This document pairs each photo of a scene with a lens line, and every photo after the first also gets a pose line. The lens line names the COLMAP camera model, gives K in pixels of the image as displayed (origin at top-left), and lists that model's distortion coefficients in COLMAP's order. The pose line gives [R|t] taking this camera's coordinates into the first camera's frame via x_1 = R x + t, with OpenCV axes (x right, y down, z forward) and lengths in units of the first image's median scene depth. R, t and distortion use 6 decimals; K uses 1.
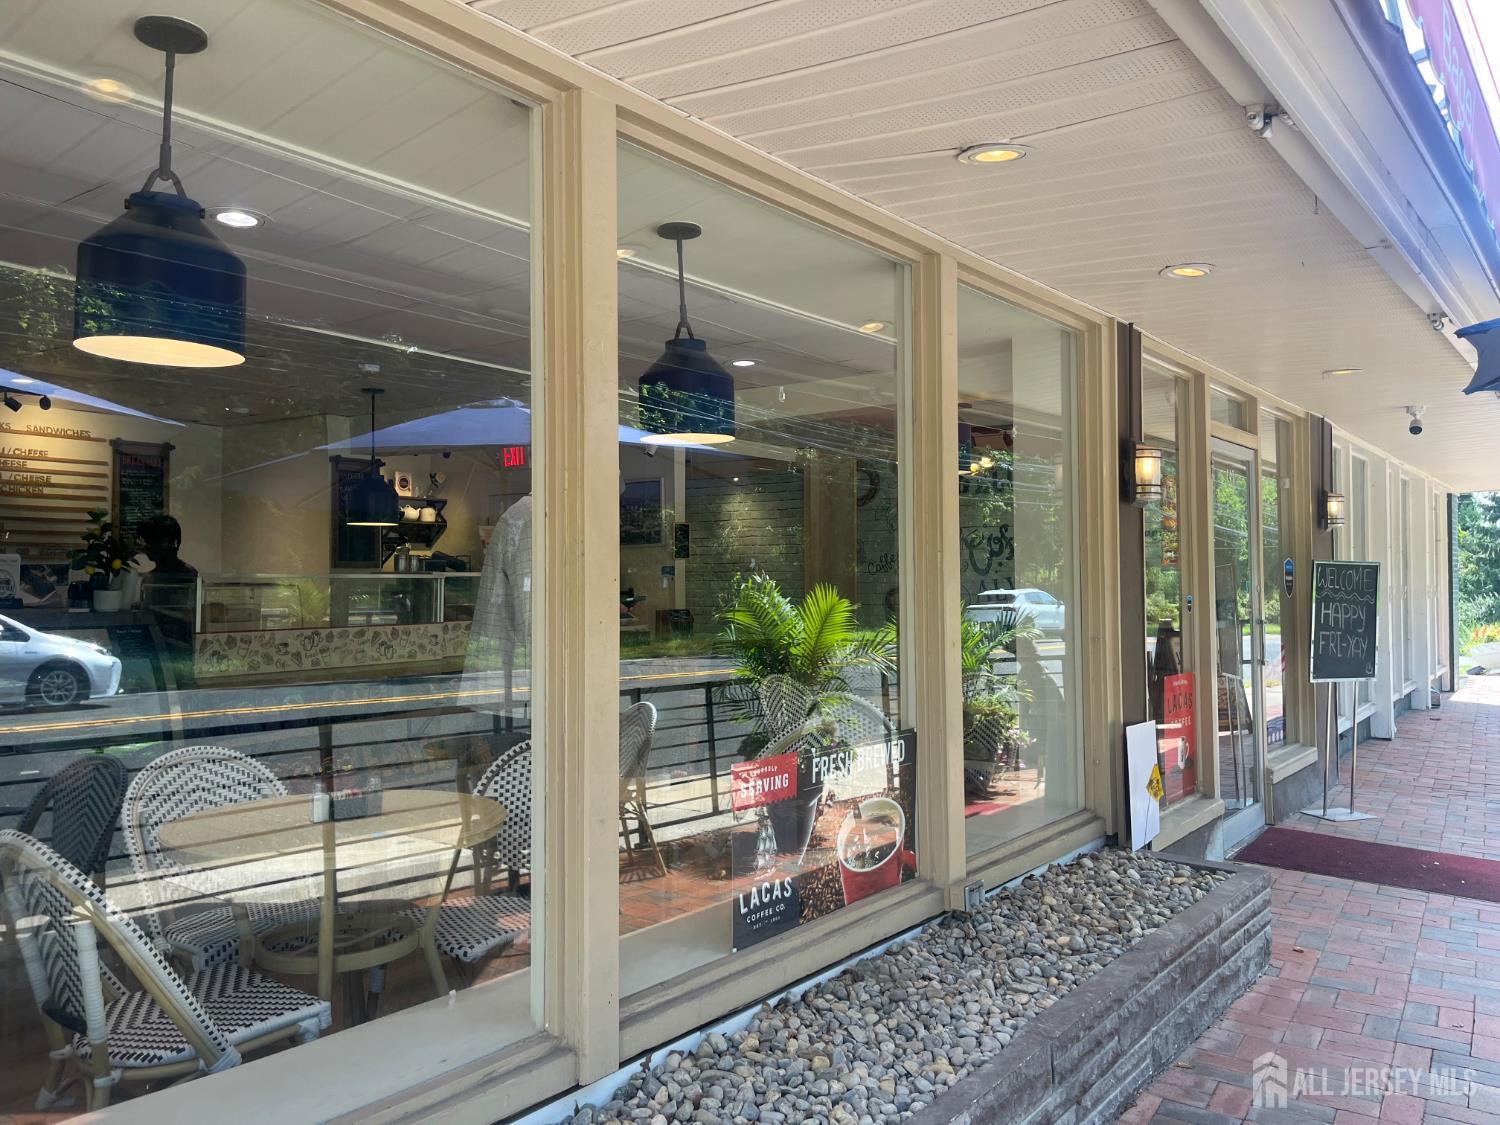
lens RADIAL K [[1152.1, 0, 748.6], [0, 1152.1, 558.9], [0, 0, 1]] dist [0.065377, -0.087749]
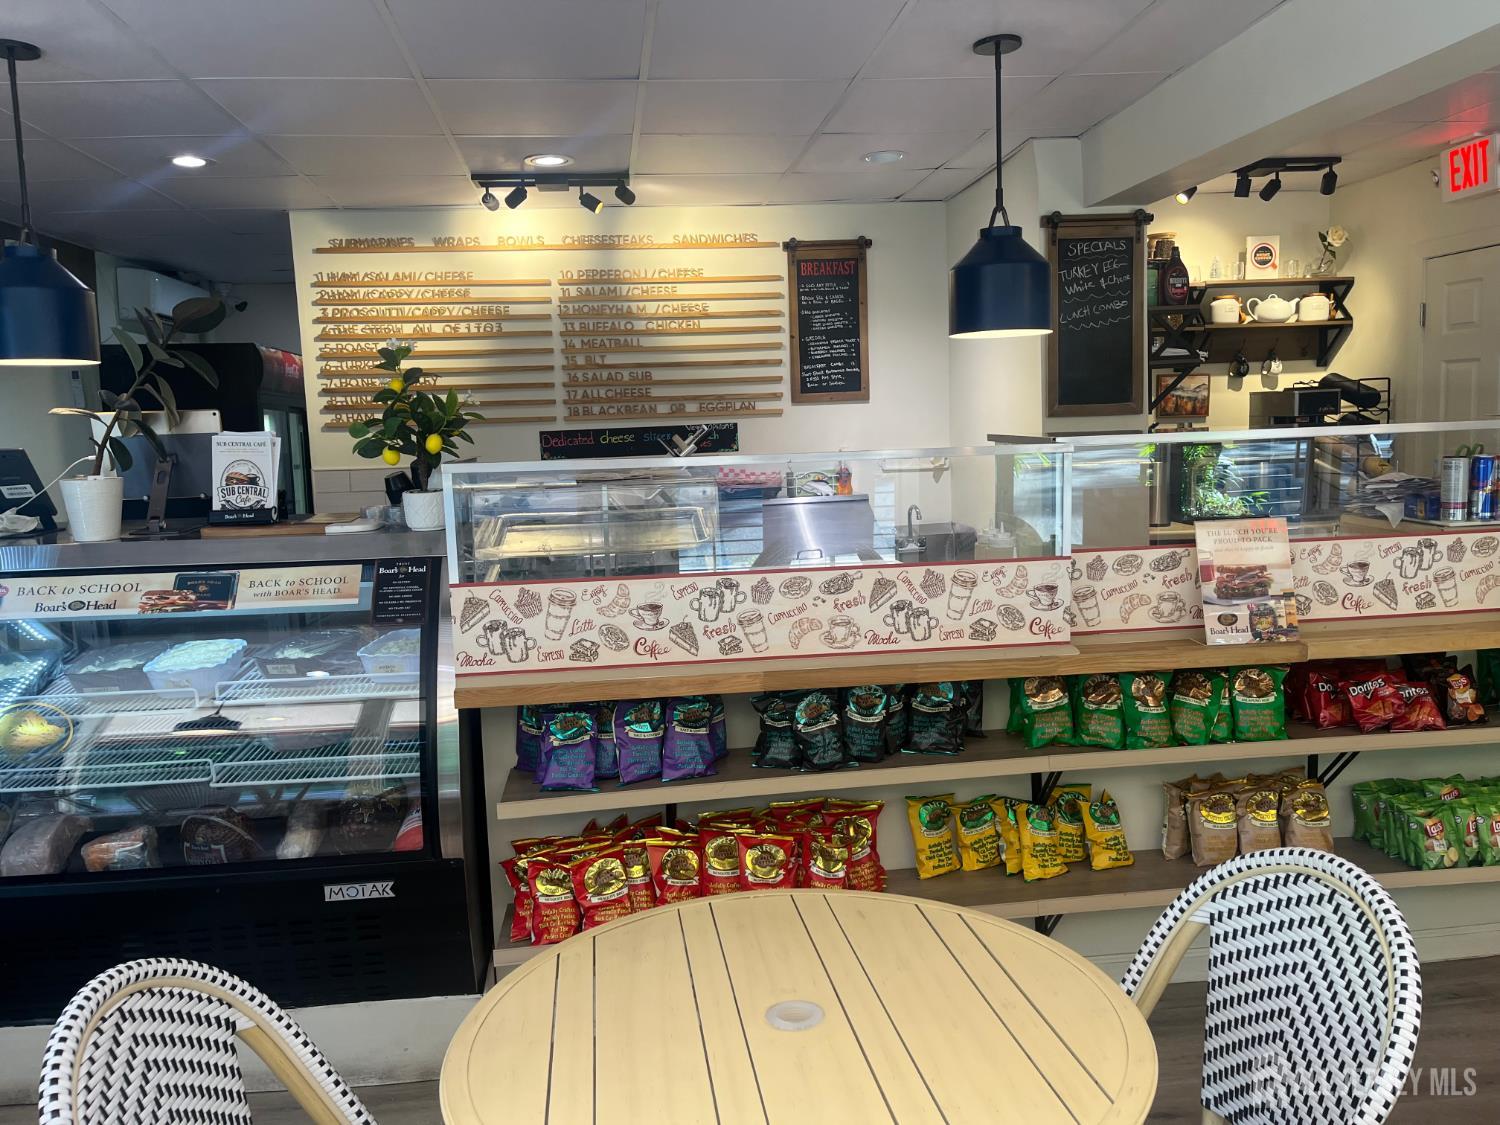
lens RADIAL K [[1136.8, 0, 744.3], [0, 1136.8, 559.3], [0, 0, 1]] dist [0.071222, -0.104585]
pose [[0.630661, 0.072987, -0.772619, -0.010113], [0.045252, 0.990415, 0.130499, -0.002759], [0.774738, -0.117262, 0.621313, 0.417837]]
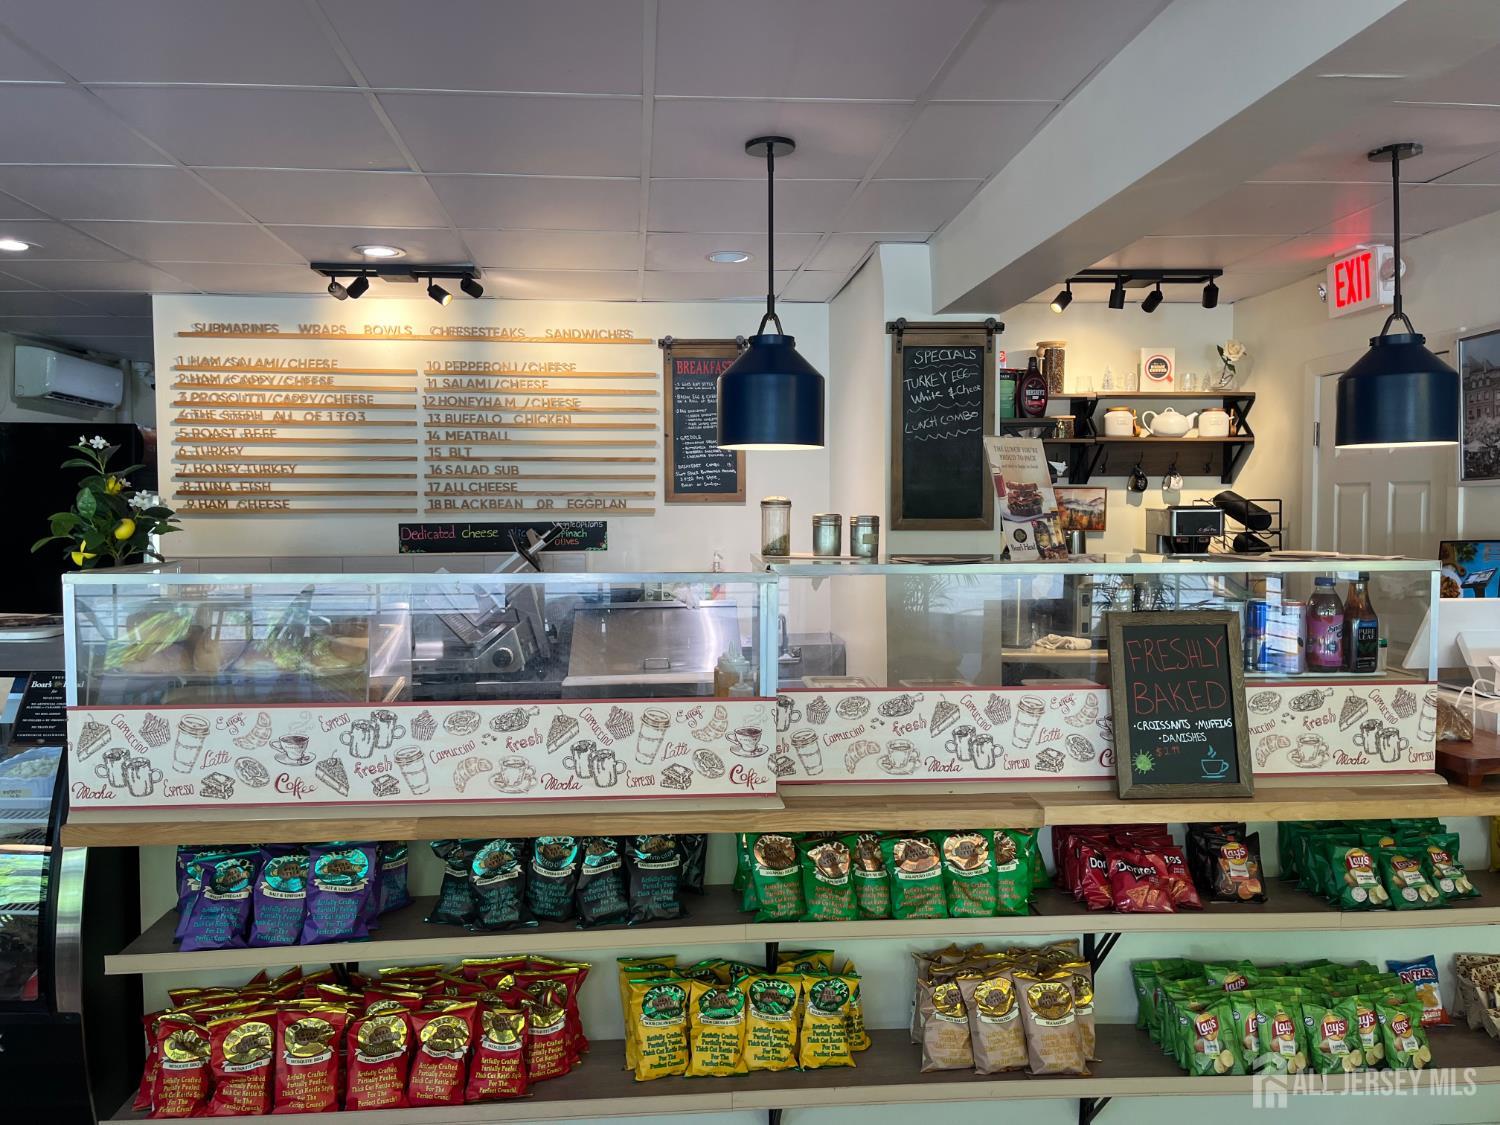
lens RADIAL K [[1133.5, 0, 732.6], [0, 1133.5, 555.7], [0, 0, 1]] dist [0.072513, -0.101563]
pose [[0.601750, 0.035232, -0.797907, 0.015849], [0.012432, 0.998492, 0.053465, -0.007964], [0.798588, -0.042092, 0.600405, 0.494556]]
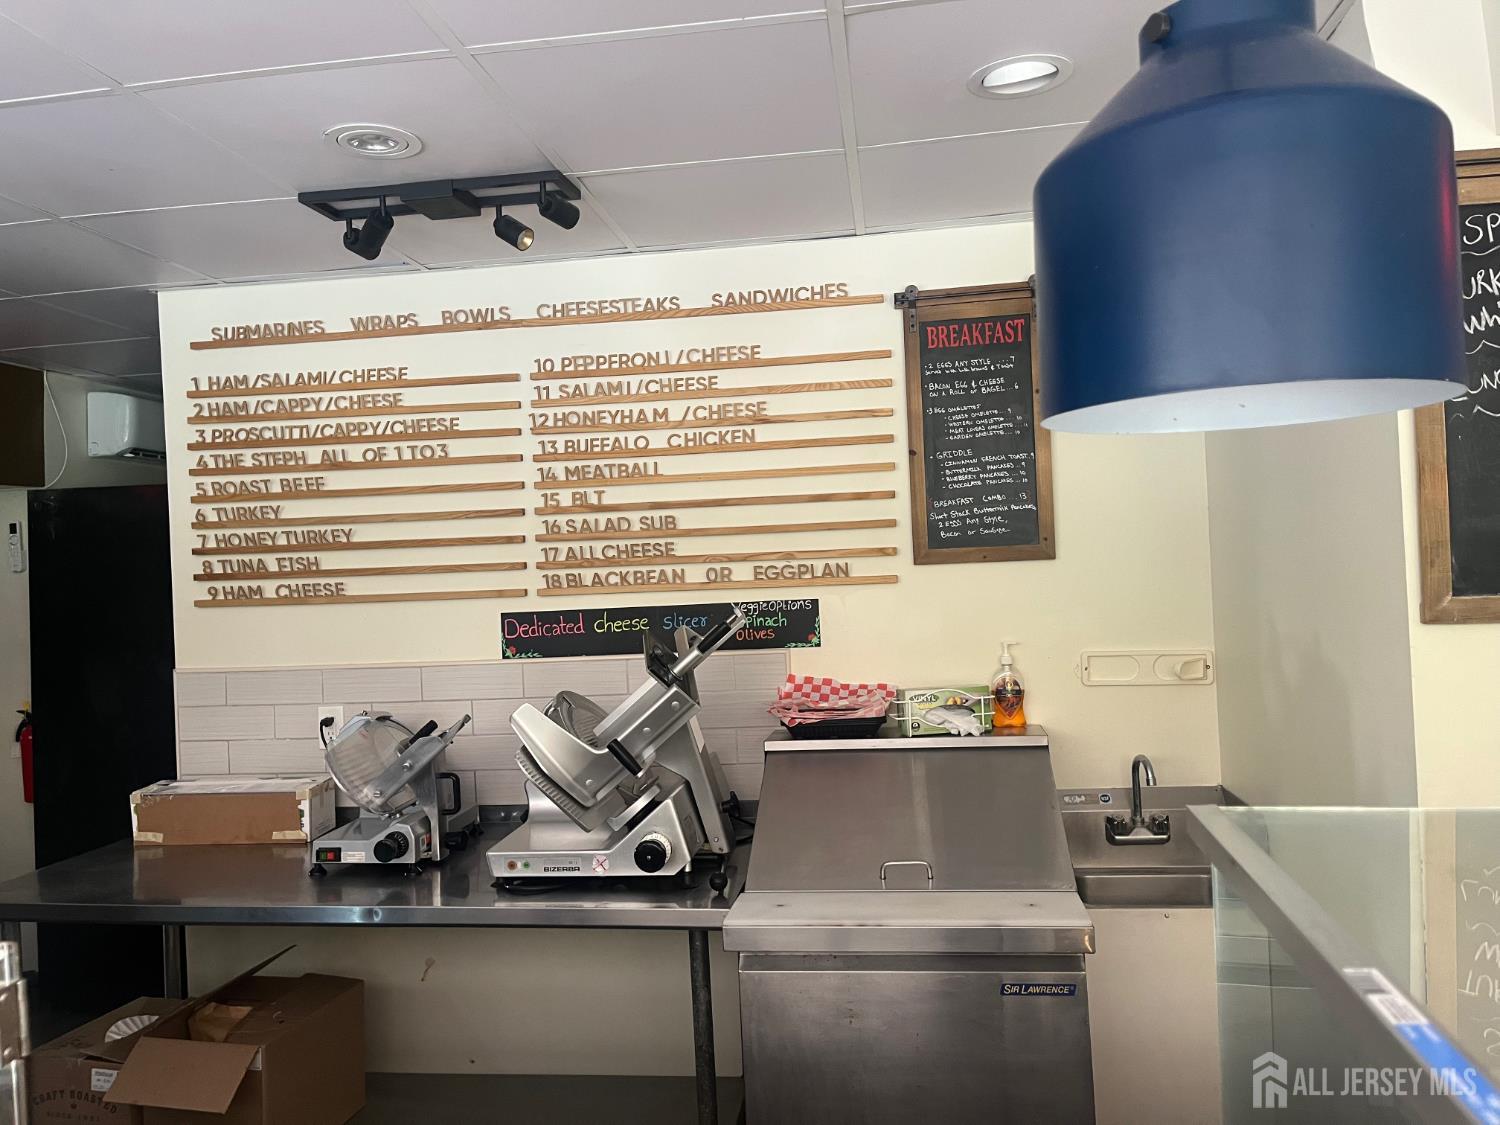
lens RADIAL K [[1135.2, 0, 747.1], [0, 1135.2, 560.9], [0, 0, 1]] dist [0.074912, -0.097659]
pose [[0.402944, -0.007444, -0.915194, -0.157967], [0.052441, 0.998512, 0.014967, -0.013359], [0.913721, -0.054025, 0.402735, 0.620096]]
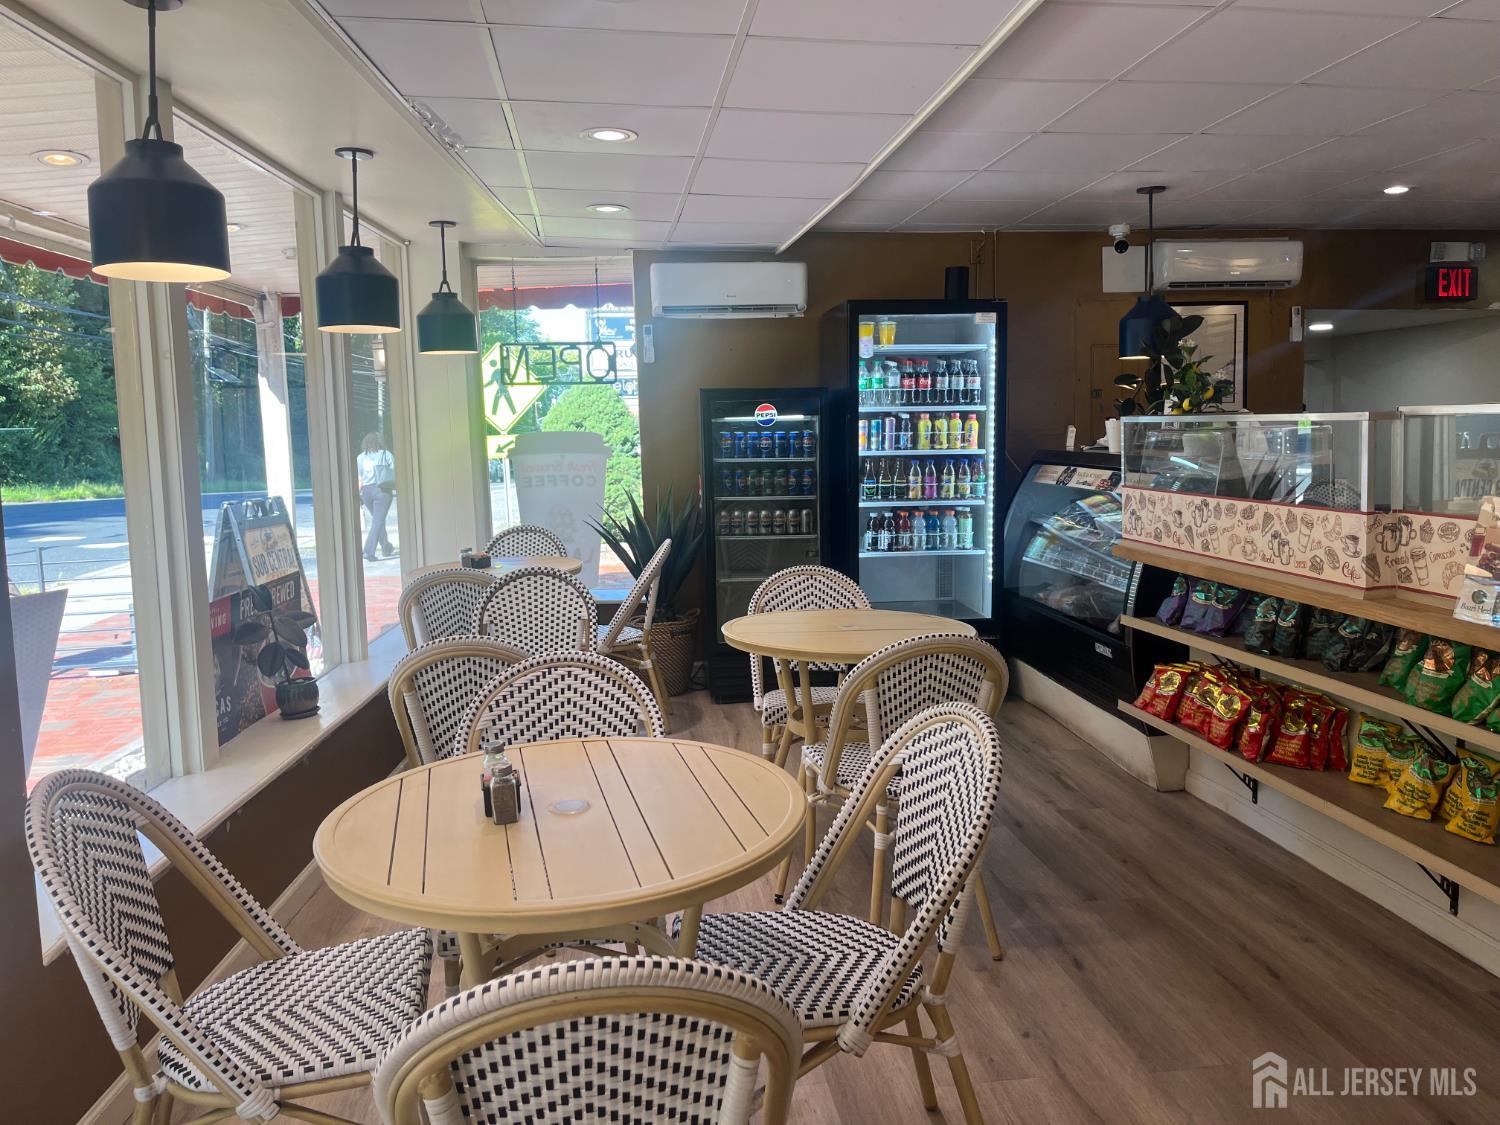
lens RADIAL K [[1135.9, 0, 748.0], [0, 1135.9, 544.9], [0, 0, 1]] dist [0.062061, -0.072636]
pose [[-0.761315, 0.090475, -0.642039, 0.154942], [0.039870, 0.994875, 0.092919, 0.008734], [0.647155, 0.045143, -0.761020, 0.774147]]
